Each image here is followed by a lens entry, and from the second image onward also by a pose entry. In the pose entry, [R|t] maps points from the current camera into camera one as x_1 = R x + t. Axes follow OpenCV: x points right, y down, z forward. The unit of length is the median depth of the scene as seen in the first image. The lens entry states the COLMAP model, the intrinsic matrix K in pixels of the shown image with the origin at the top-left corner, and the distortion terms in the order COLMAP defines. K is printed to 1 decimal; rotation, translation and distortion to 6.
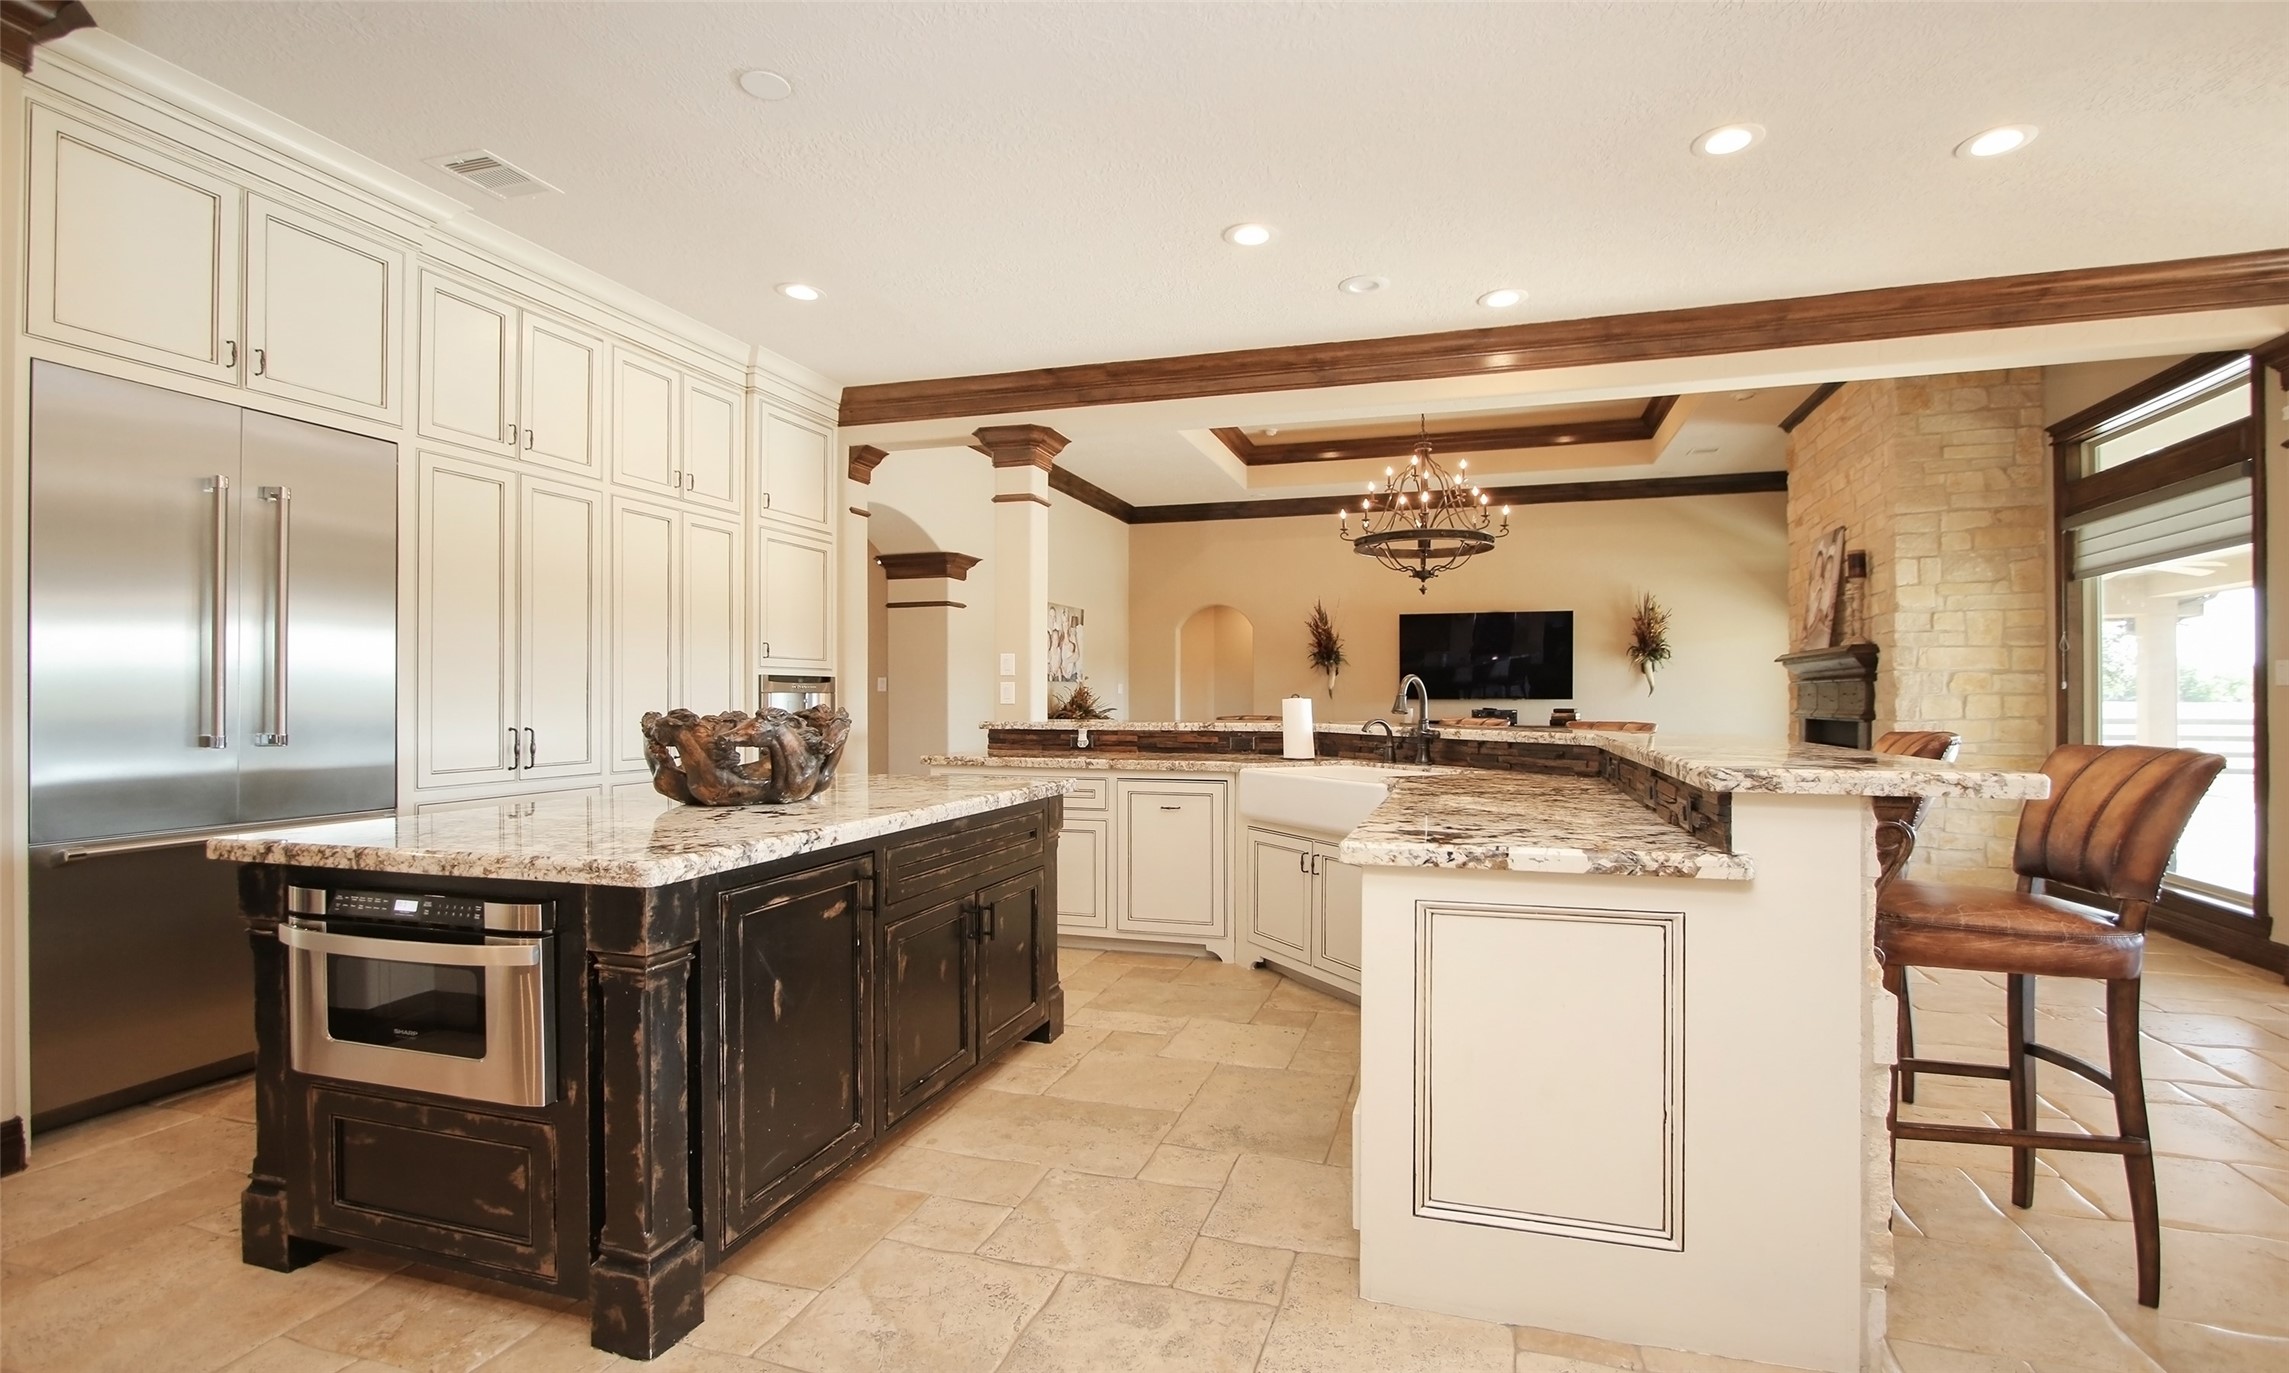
lens RADIAL K [[1051.0, 0, 1153.8], [0, 1051.0, 689.6], [0, 0, 1]] dist [-0.020879, 0.004416]
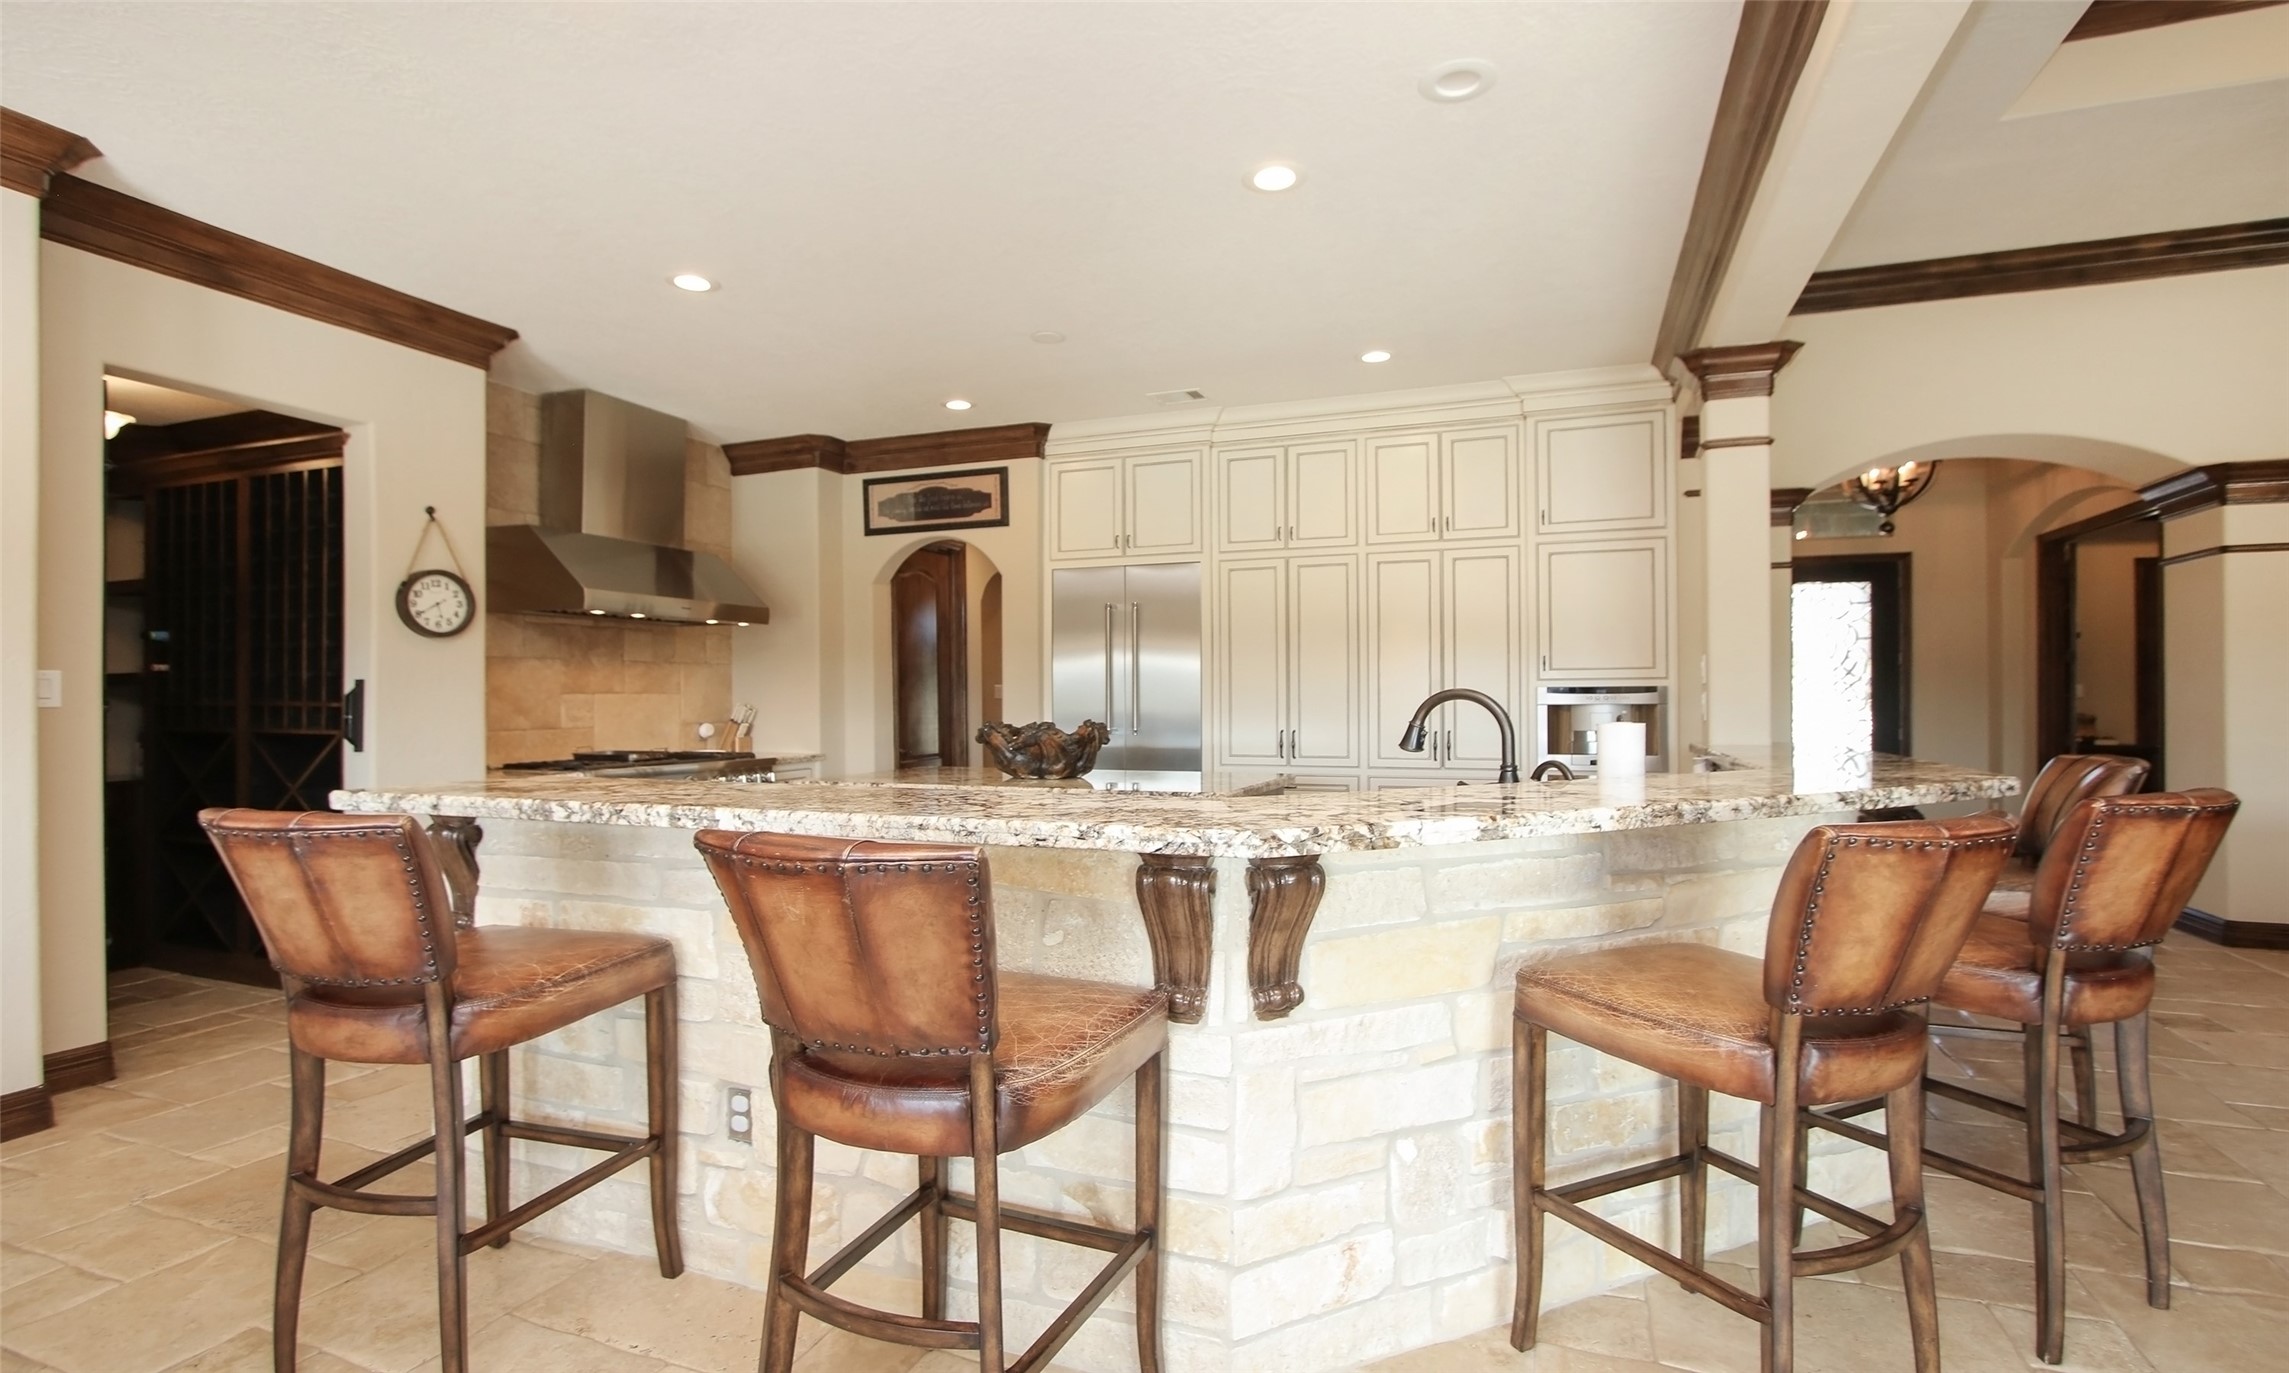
lens RADIAL K [[1051.0, 0, 1145.9], [0, 1051.0, 681.8], [0, 0, 1]] dist [-0.020879, 0.004416]
pose [[-0.057219, -0.013251, -0.998274, 0.931178], [0.013347, 0.999812, -0.014036, -0.013980], [0.998272, -0.014127, -0.057031, 0.925007]]
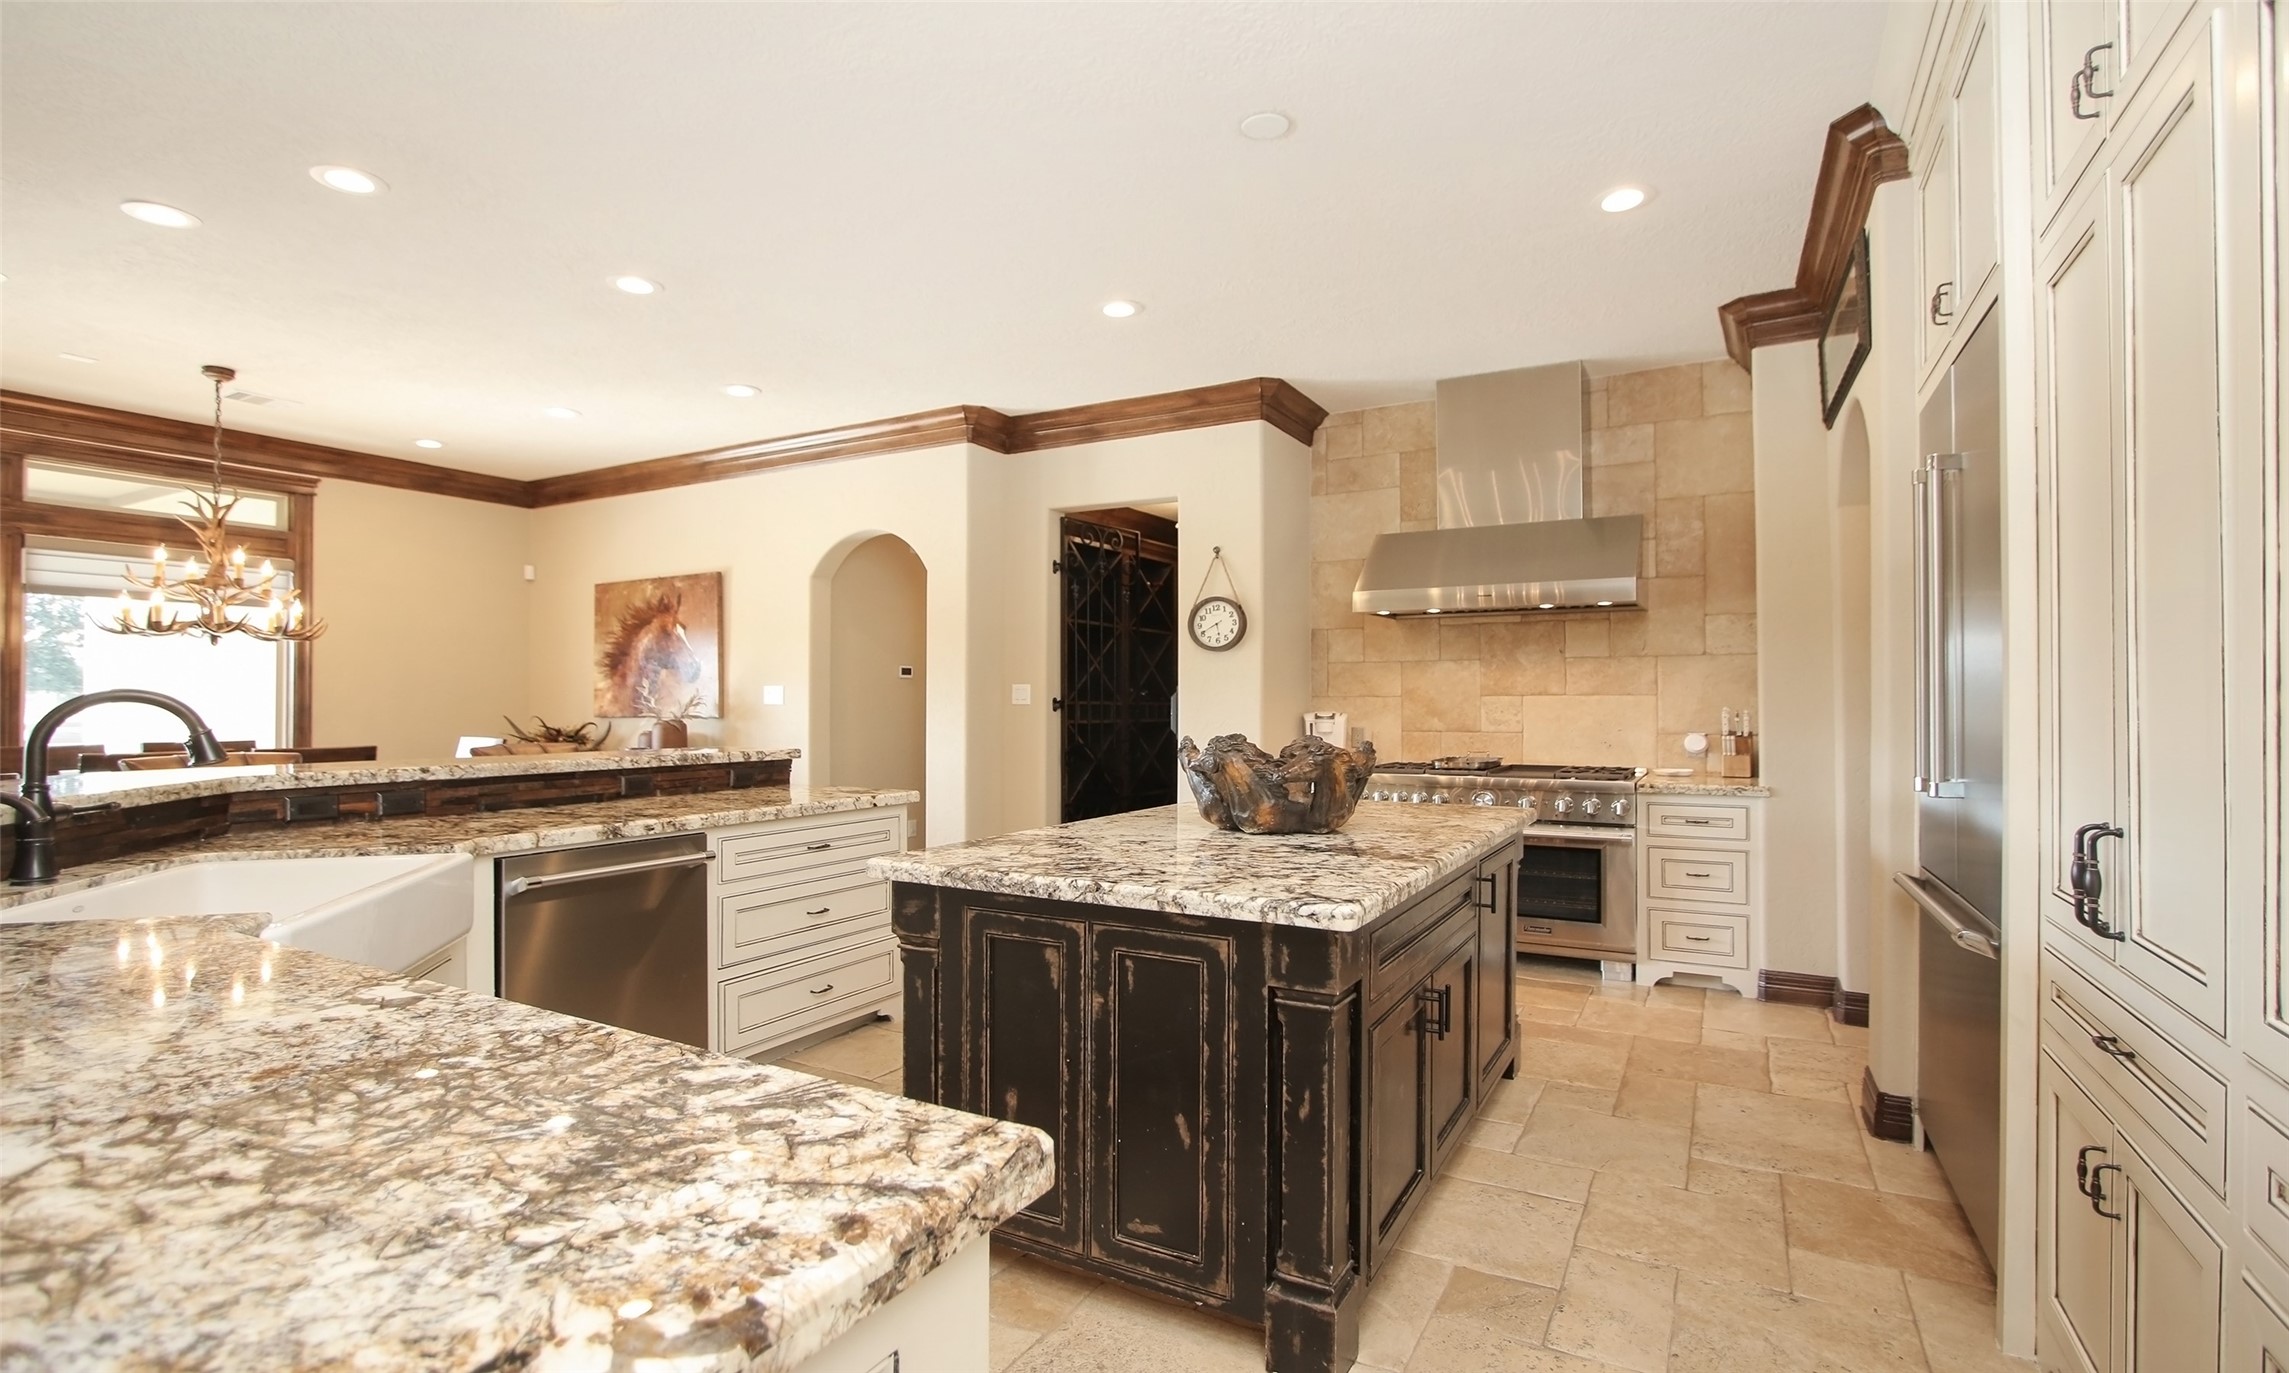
lens RADIAL K [[1051.0, 0, 1157.0], [0, 1051.0, 688.1], [0, 0, 1]] dist [-0.020879, 0.004416]
pose [[-0.983085, 0.000700, 0.183147, -0.335664], [-0.003716, 0.999711, -0.023770, -0.003382], [-0.183111, -0.024048, -0.982798, 1.514927]]
